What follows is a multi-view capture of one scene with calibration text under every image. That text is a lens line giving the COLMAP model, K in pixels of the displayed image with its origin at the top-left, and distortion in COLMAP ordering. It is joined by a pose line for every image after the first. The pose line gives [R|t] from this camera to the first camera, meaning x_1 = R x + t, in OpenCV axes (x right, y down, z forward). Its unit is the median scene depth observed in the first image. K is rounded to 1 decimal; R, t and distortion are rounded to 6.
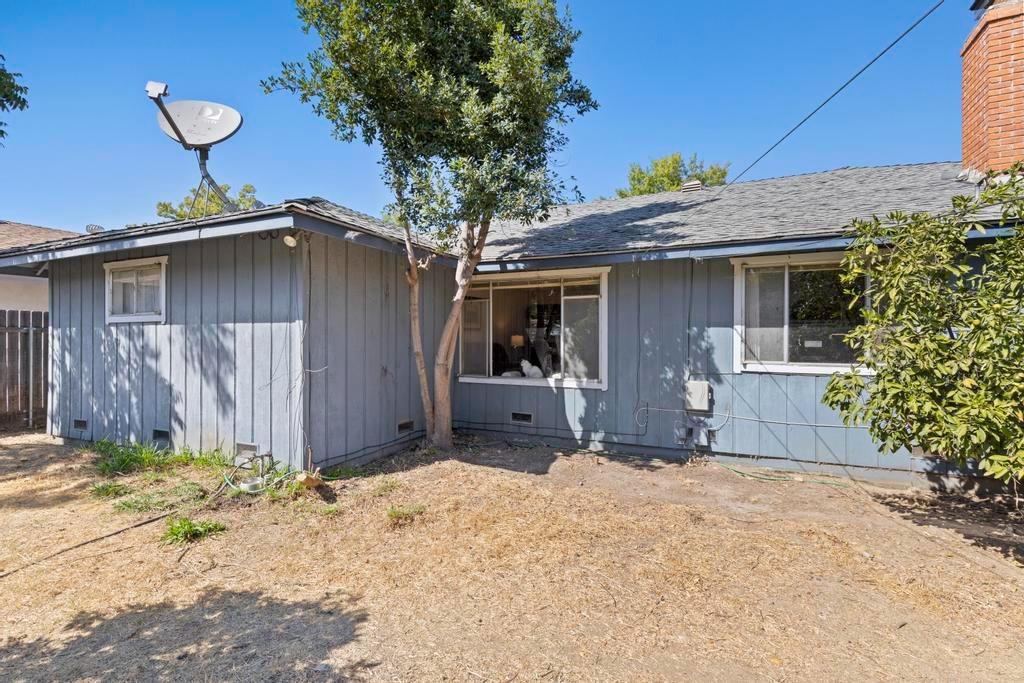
lens RADIAL K [[468.6, 0, 516.2], [0, 468.6, 340.1], [0, 0, 1]] dist [0.003203, -0.000021]
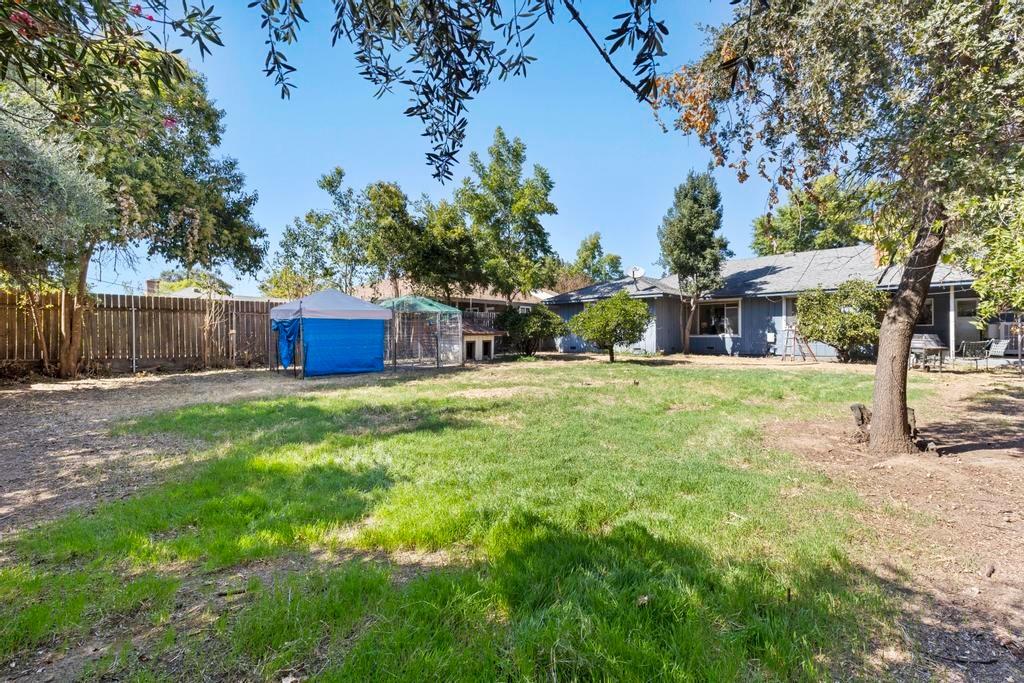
lens RADIAL K [[468.6, 0, 521.2], [0, 468.6, 345.7], [0, 0, 1]] dist [0.003203, -0.000021]
pose [[0.950325, 0.000198, -0.311260, -0.252503], [0.003076, 0.999945, 0.010030, 0.143465], [0.311245, -0.010490, 0.950272, -2.762105]]
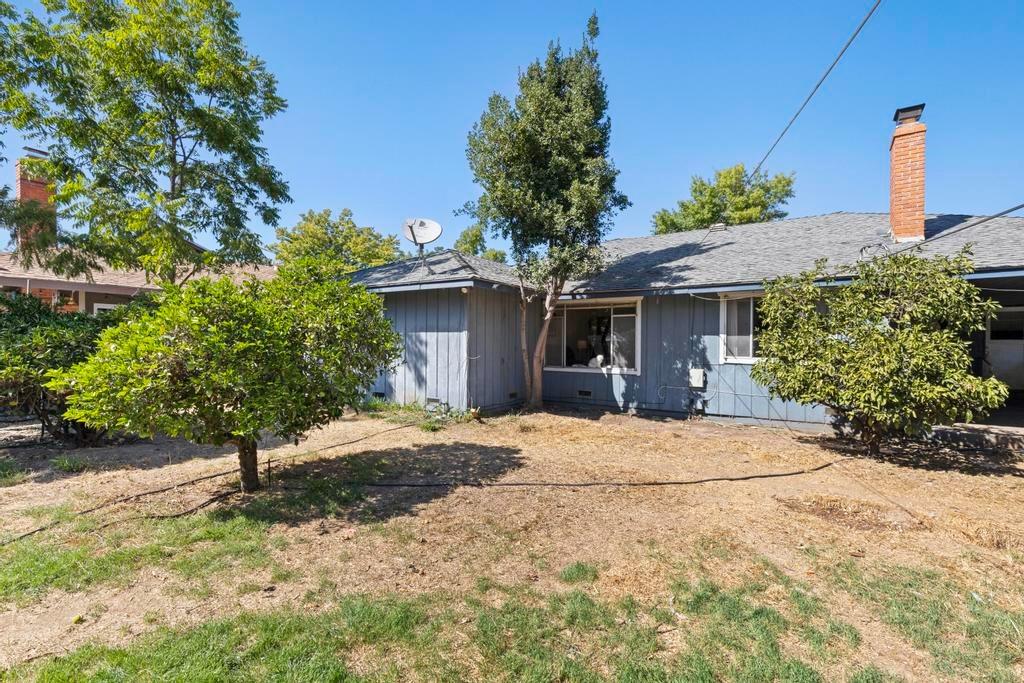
lens RADIAL K [[468.6, 0, 514.2], [0, 468.6, 357.0], [0, 0, 1]] dist [0.003203, -0.000021]
pose [[0.990486, 0.009352, -0.137294, -0.009248], [-0.006141, 0.999698, 0.023790, 0.012603], [0.137475, -0.022721, 0.990245, -0.703449]]
